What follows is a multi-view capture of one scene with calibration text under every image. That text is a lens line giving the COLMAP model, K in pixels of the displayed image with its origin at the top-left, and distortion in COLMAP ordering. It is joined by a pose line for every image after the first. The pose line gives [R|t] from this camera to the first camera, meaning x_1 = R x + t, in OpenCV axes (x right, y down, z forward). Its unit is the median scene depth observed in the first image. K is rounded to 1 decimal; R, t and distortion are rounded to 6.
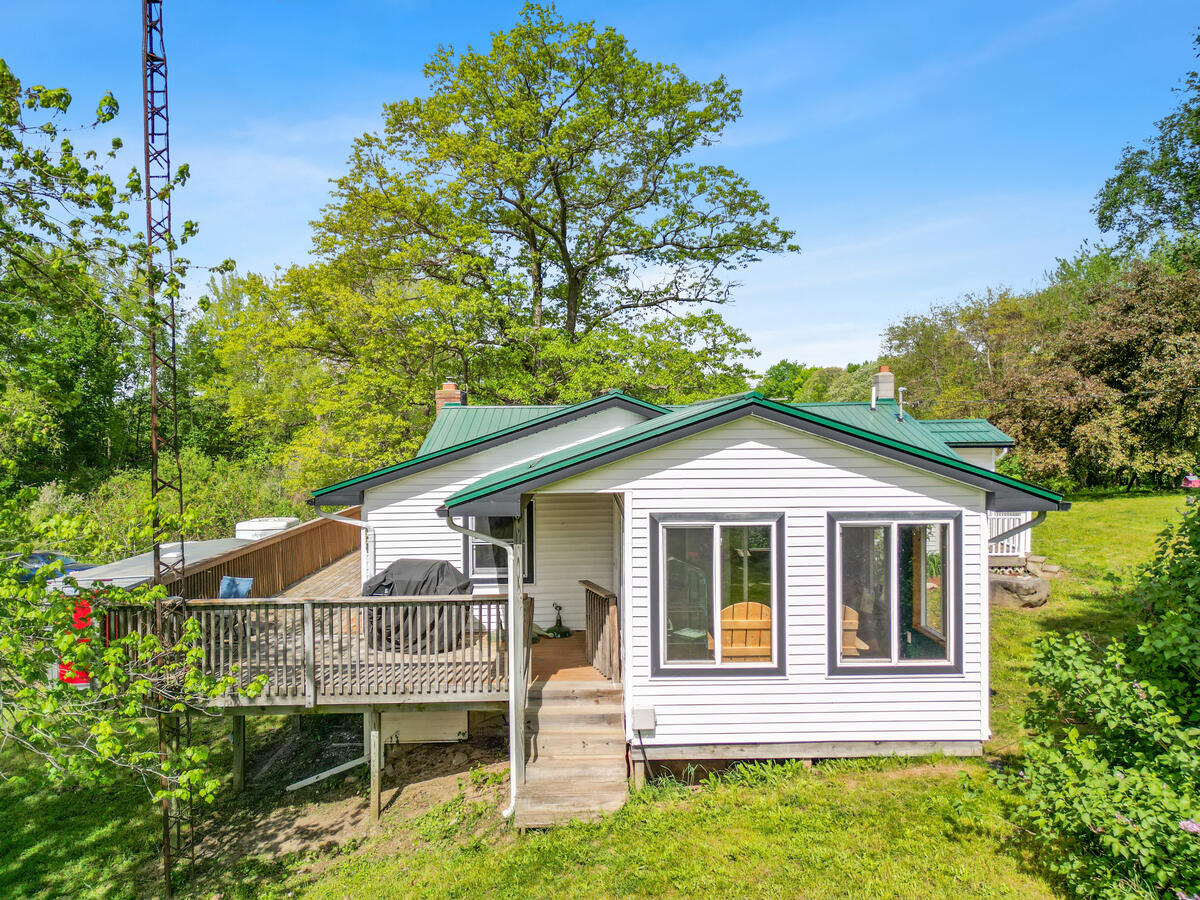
lens RADIAL K [[834.1, 0, 600.0], [0, 834.1, 450.0], [0, 0, 1]] dist [0.054298, -0.002669]
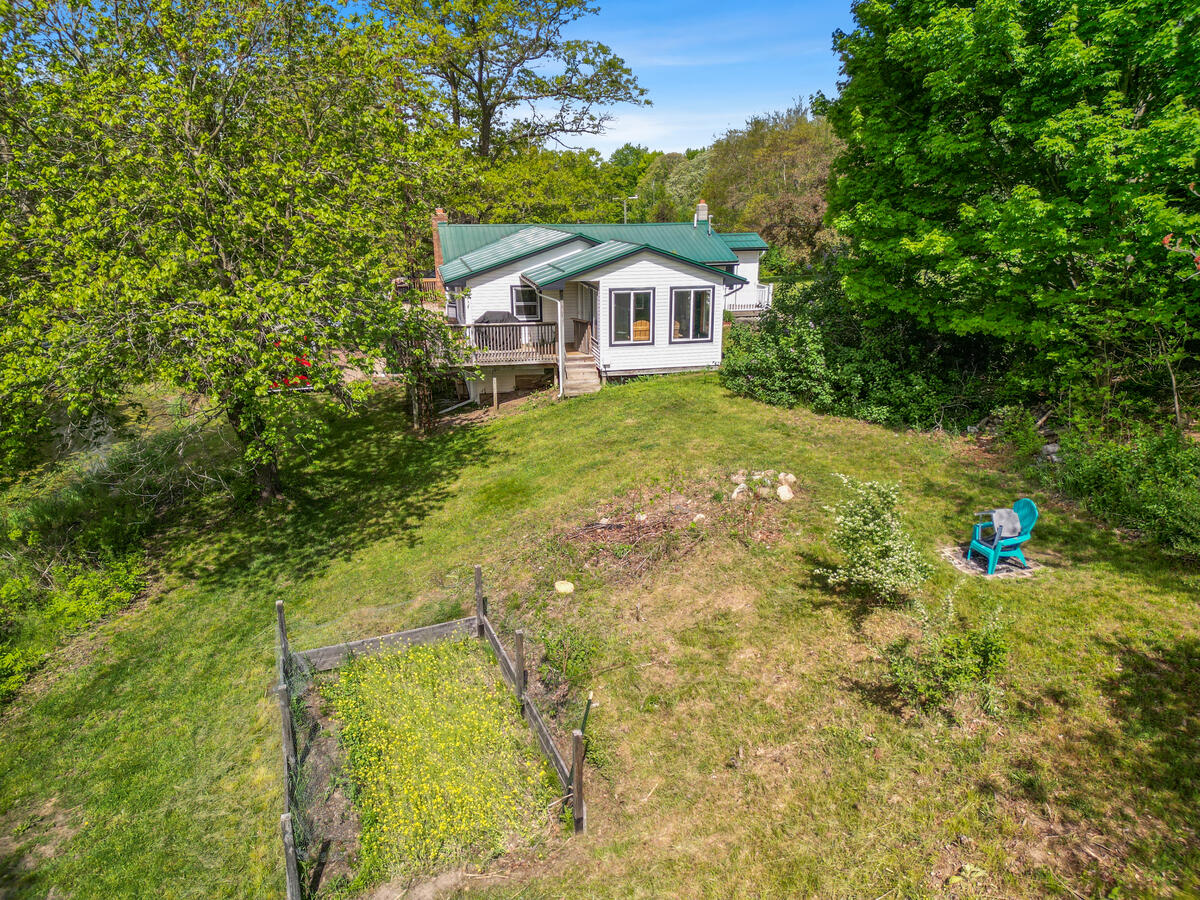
lens RADIAL K [[834.1, 0, 600.0], [0, 834.1, 450.0], [0, 0, 1]] dist [0.054298, -0.002669]
pose [[0.982241, -0.048482, 0.181251, -0.451758], [0.000891, 0.967232, 0.253891, -0.099988], [-0.187621, -0.249221, 0.950099, -1.605603]]
